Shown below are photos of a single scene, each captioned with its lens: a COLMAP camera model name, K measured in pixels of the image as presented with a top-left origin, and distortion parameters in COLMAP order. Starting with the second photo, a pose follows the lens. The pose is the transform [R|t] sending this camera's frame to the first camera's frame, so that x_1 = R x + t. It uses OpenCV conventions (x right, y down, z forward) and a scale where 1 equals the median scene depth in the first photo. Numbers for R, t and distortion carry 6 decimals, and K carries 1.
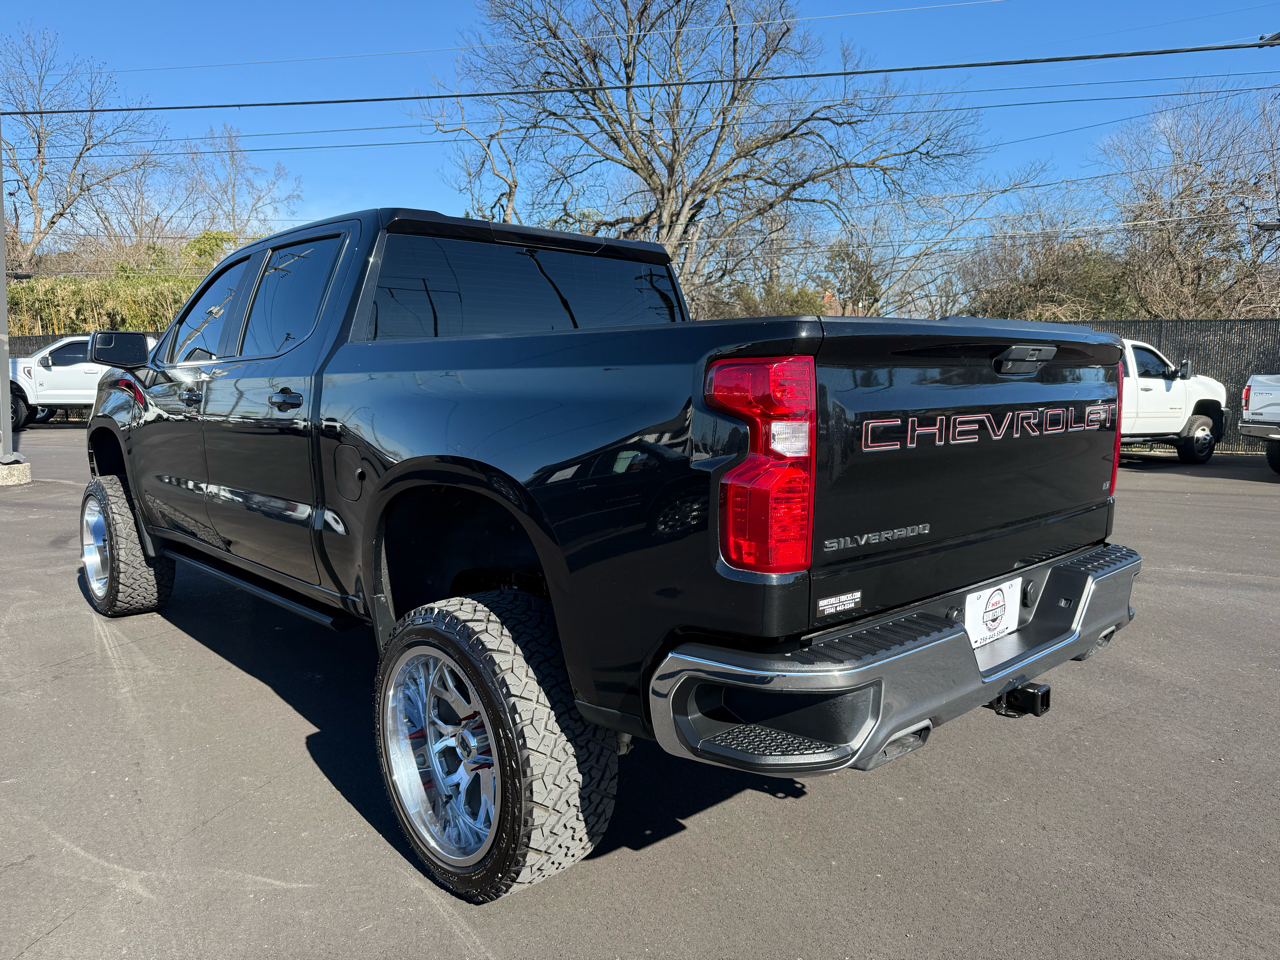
lens RADIAL K [[937.4, 0, 633.7], [0, 937.4, 481.8], [0, 0, 1]] dist [0.054394, -0.060855]
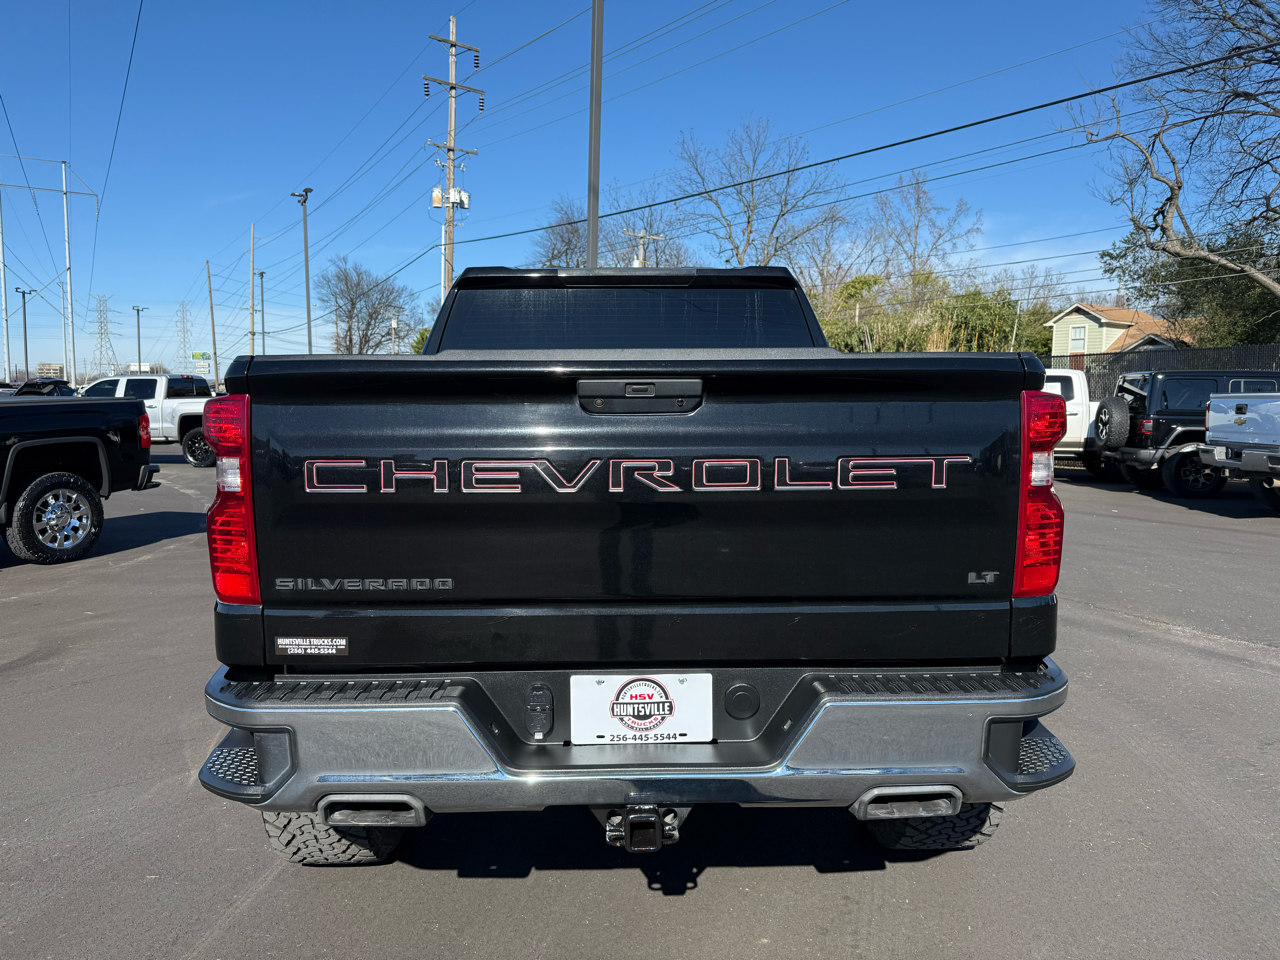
lens RADIAL K [[937.4, 0, 639.8], [0, 937.4, 478.9], [0, 0, 1]] dist [0.054394, -0.060855]
pose [[0.746539, 0.050277, -0.663439, 0.753253], [-0.073732, 0.997251, -0.007394, -0.042060], [0.661243, 0.054436, 0.748194, 0.323417]]
